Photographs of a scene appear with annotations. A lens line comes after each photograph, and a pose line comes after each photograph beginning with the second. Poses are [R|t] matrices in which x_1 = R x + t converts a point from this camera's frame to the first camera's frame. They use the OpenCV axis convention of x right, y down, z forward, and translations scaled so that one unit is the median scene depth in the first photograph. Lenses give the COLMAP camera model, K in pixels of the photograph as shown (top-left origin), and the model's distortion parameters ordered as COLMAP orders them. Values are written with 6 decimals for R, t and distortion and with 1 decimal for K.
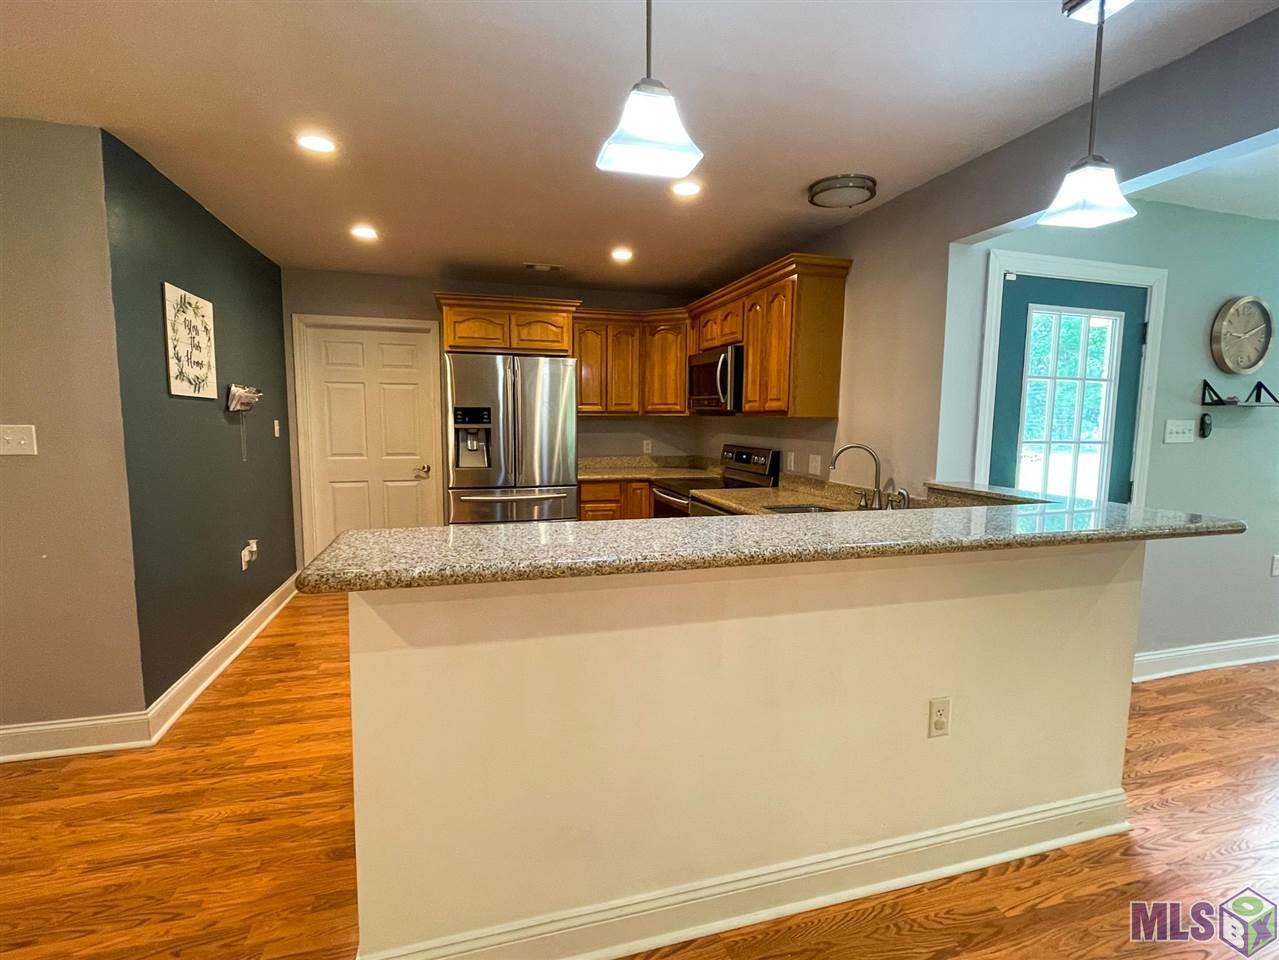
lens RADIAL K [[597.5, 0, 636.9], [0, 597.5, 478.3], [0, 0, 1]] dist [0.001045, 0.000692]
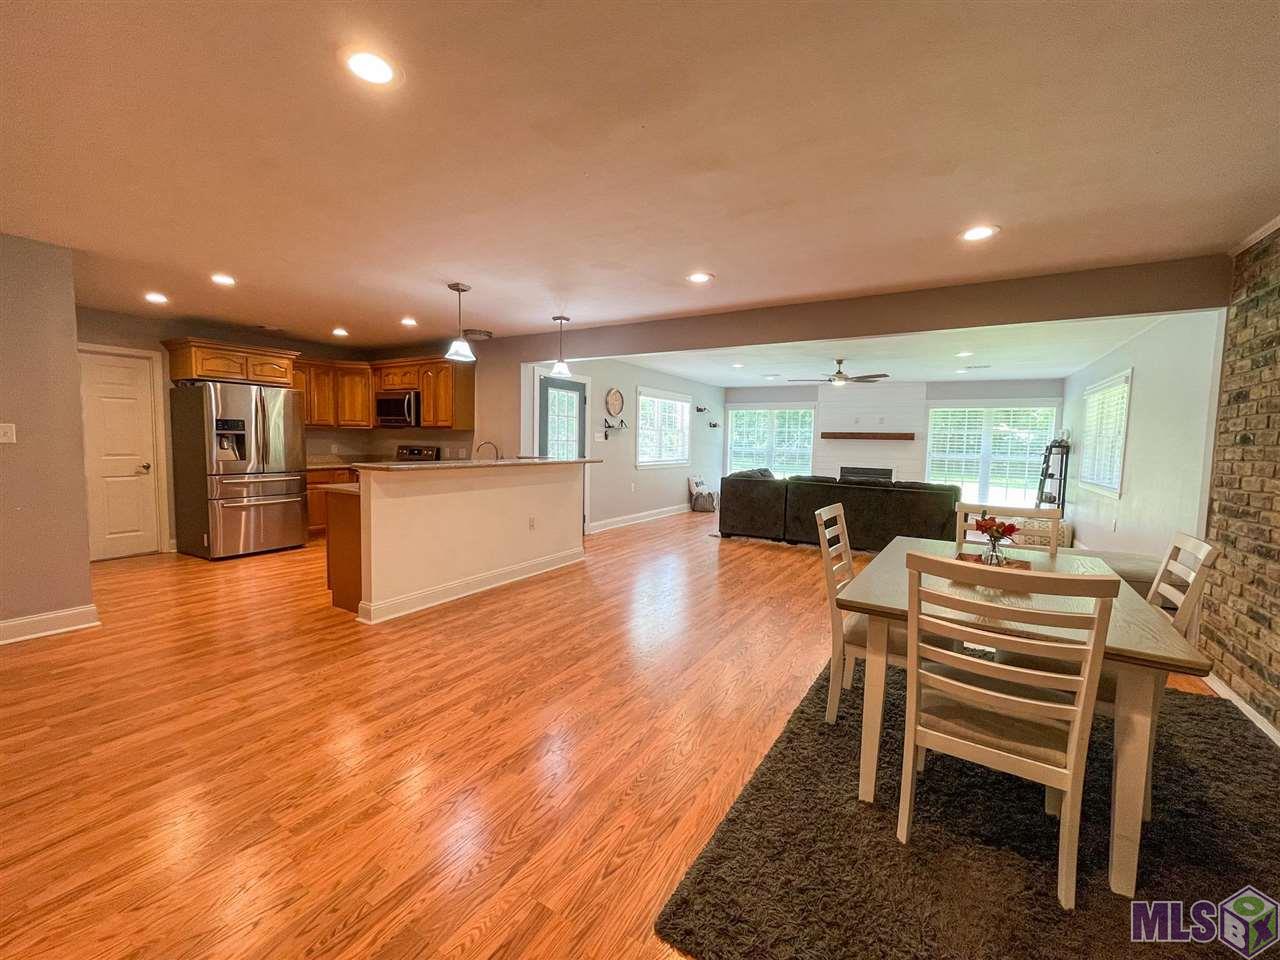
lens RADIAL K [[526.6, 0, 643.5], [0, 526.6, 474.5], [0, 0, 1]] dist [-0.001316, -0.000174]
pose [[0.728964, -0.040110, 0.683376, -0.493424], [0.058899, 0.998255, -0.004237, 0.096110], [-0.682014, 0.043339, 0.730054, -0.743402]]
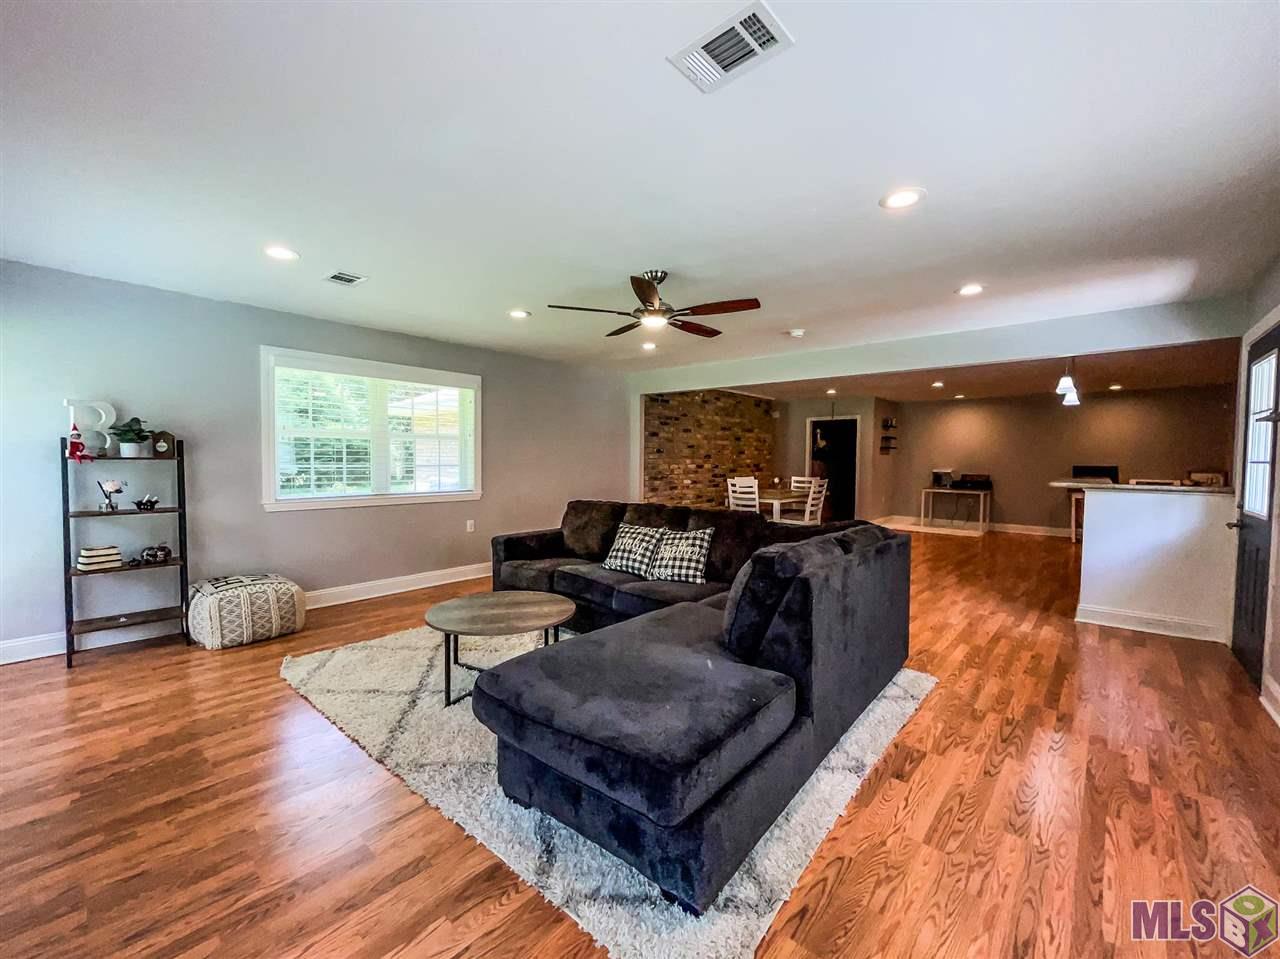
lens RADIAL K [[526.6, 0, 632.5], [0, 526.6, 480.5], [0, 0, 1]] dist [-0.001316, -0.000174]
pose [[-0.854648, 0.001557, -0.519205, 1.968357], [-0.074682, 0.989228, 0.125898, -0.051718], [0.513808, 0.146374, -0.845326, 1.026481]]
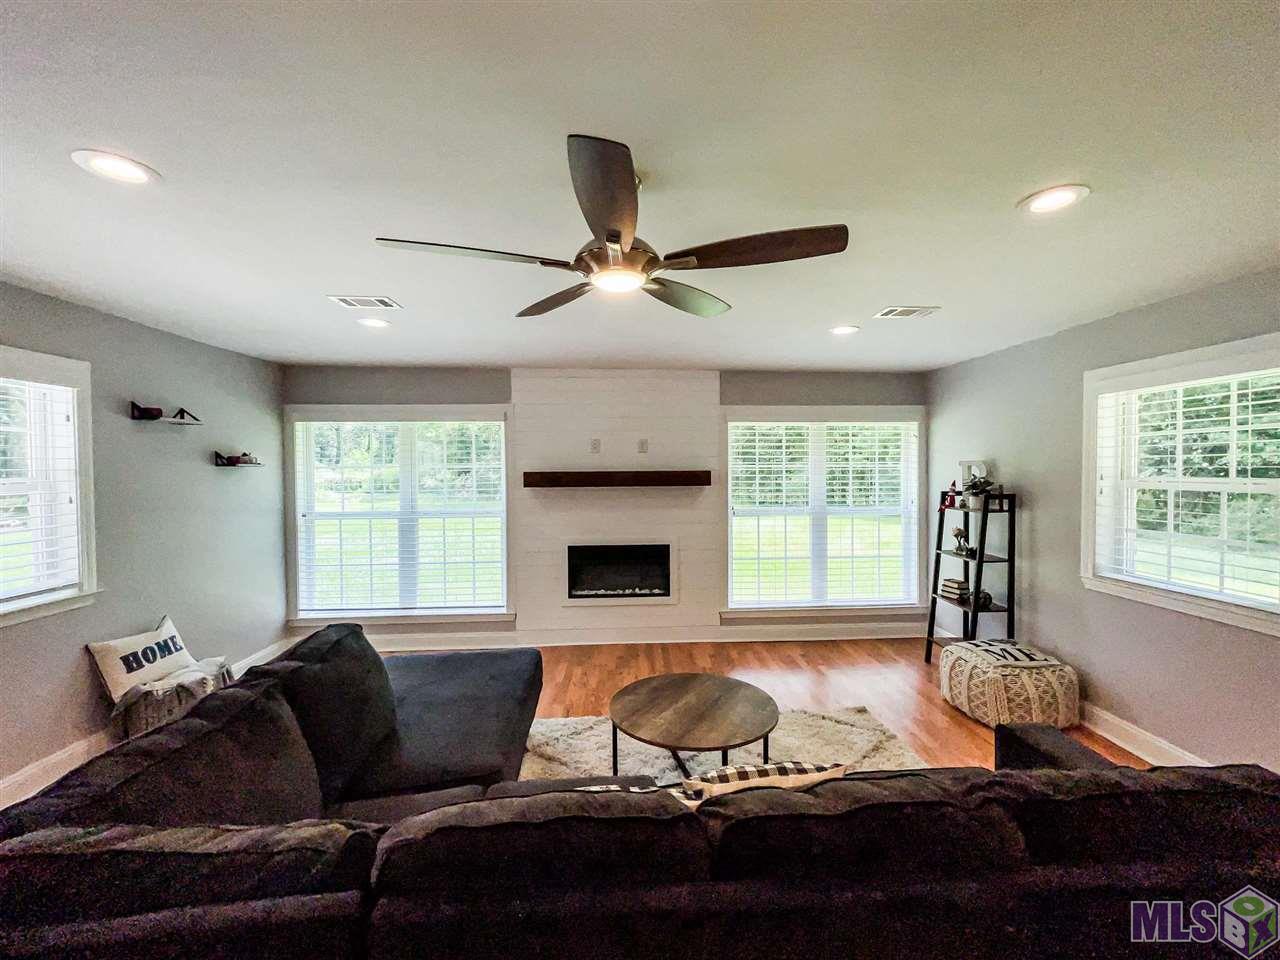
lens RADIAL K [[526.6, 0, 652.3], [0, 526.6, 478.8], [0, 0, 1]] dist [-0.001316, -0.000174]
pose [[0.219932, -0.032372, 0.974978, 1.002818], [0.112125, 0.993664, 0.007700, -0.047014], [-0.969050, 0.107625, 0.222169, 0.095289]]
